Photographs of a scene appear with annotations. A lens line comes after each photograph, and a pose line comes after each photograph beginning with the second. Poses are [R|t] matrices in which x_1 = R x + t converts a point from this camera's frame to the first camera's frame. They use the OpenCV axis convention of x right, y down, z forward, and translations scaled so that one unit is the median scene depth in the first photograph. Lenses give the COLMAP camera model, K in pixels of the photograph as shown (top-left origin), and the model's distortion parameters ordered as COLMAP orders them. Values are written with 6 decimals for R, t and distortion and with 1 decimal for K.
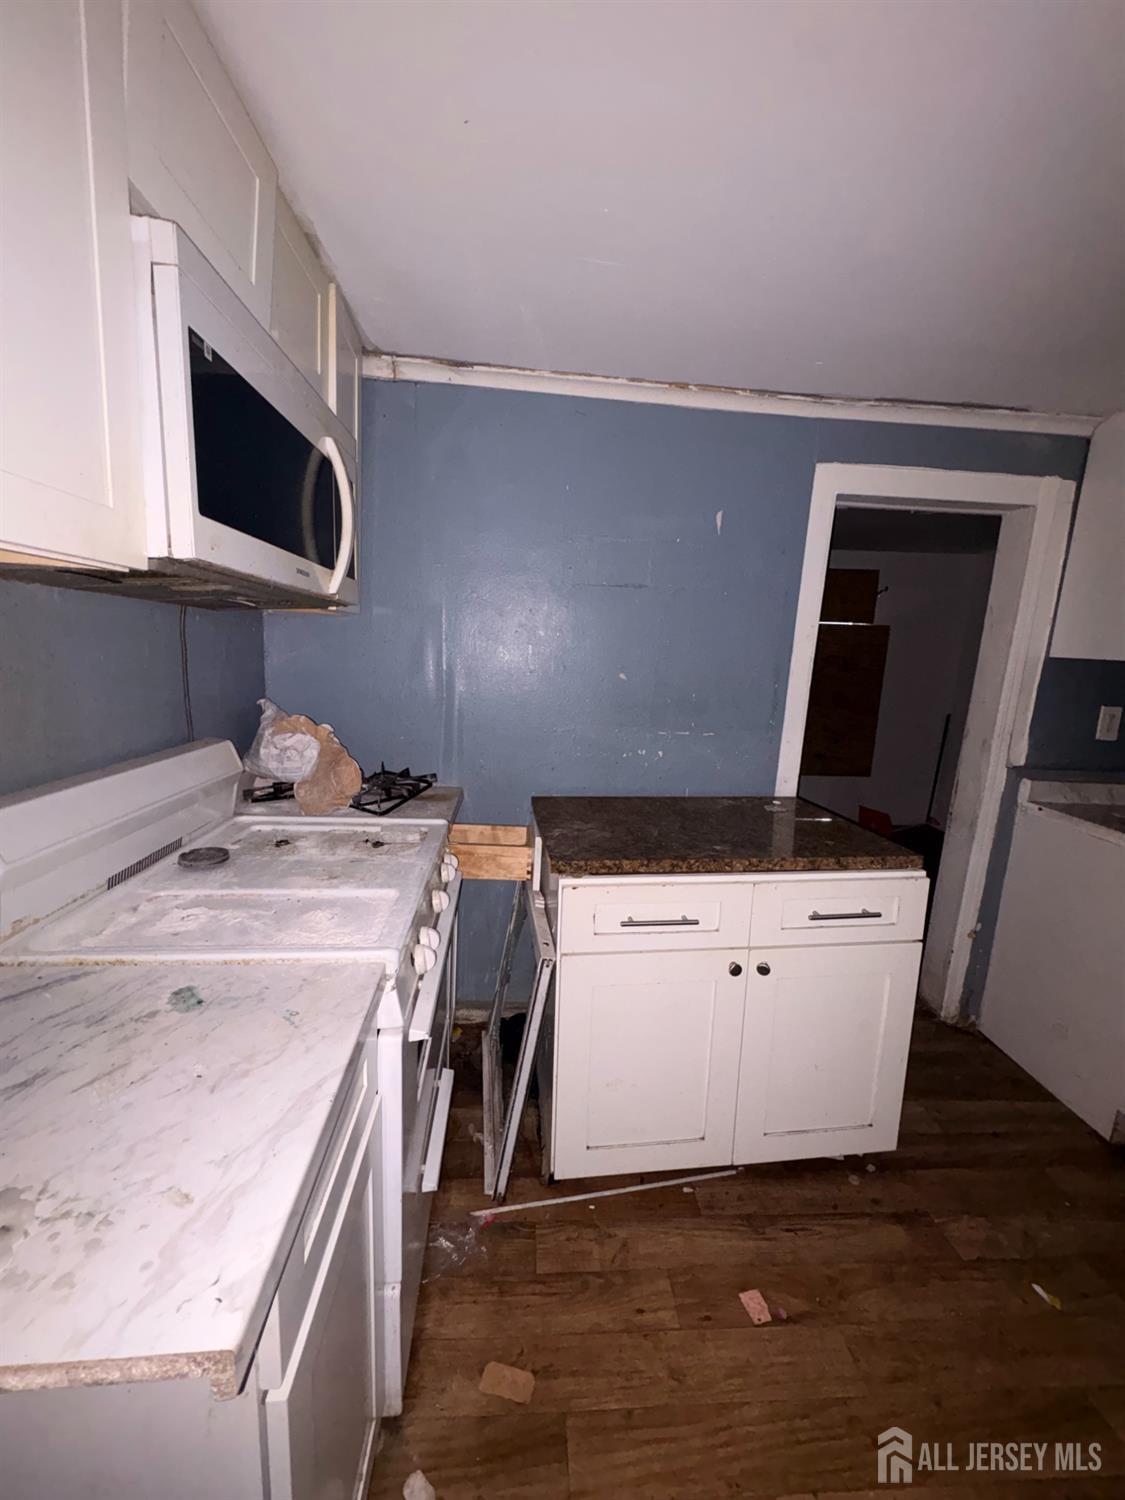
lens RADIAL K [[599.1, 0, 562.5], [0, 599.1, 750.0], [0, 0, 1]] dist [0.000961, 0.000007]
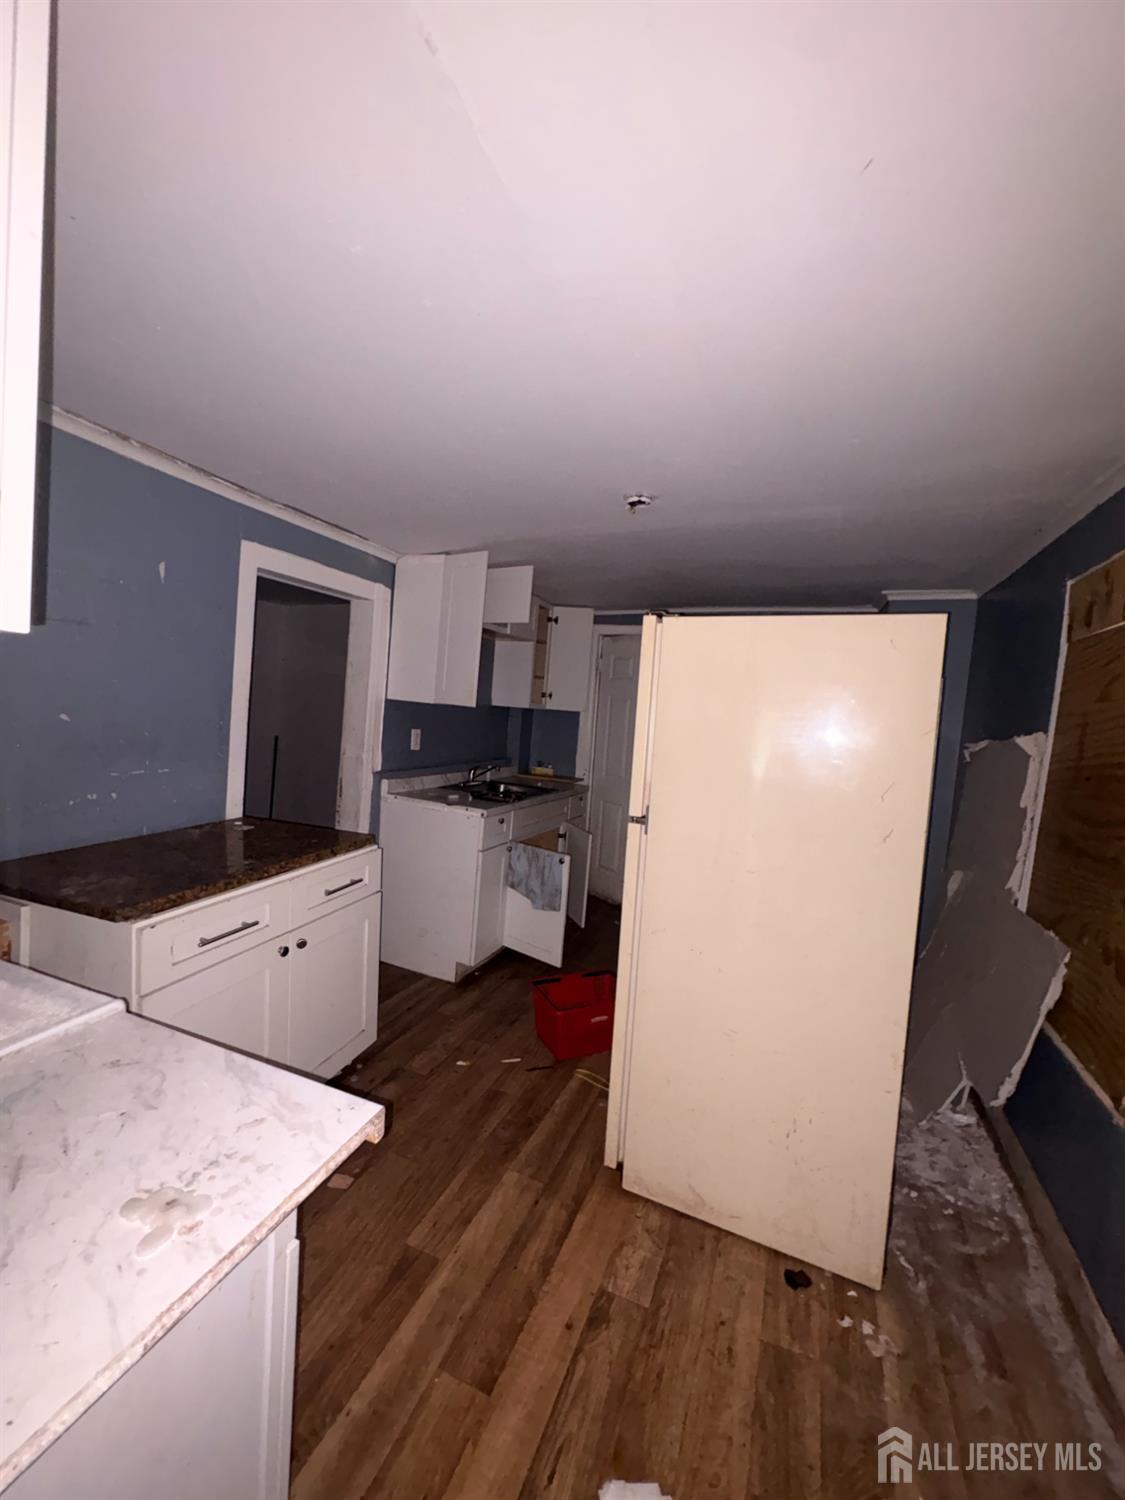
lens RADIAL K [[594.5, 0, 563.4], [0, 594.5, 752.7], [0, 0, 1]] dist [-0.000860, -0.000144]
pose [[0.446982, -0.073892, 0.891486, -0.377221], [0.099668, 0.994491, 0.032458, -0.023056], [-0.888973, 0.074344, 0.451885, -0.086390]]
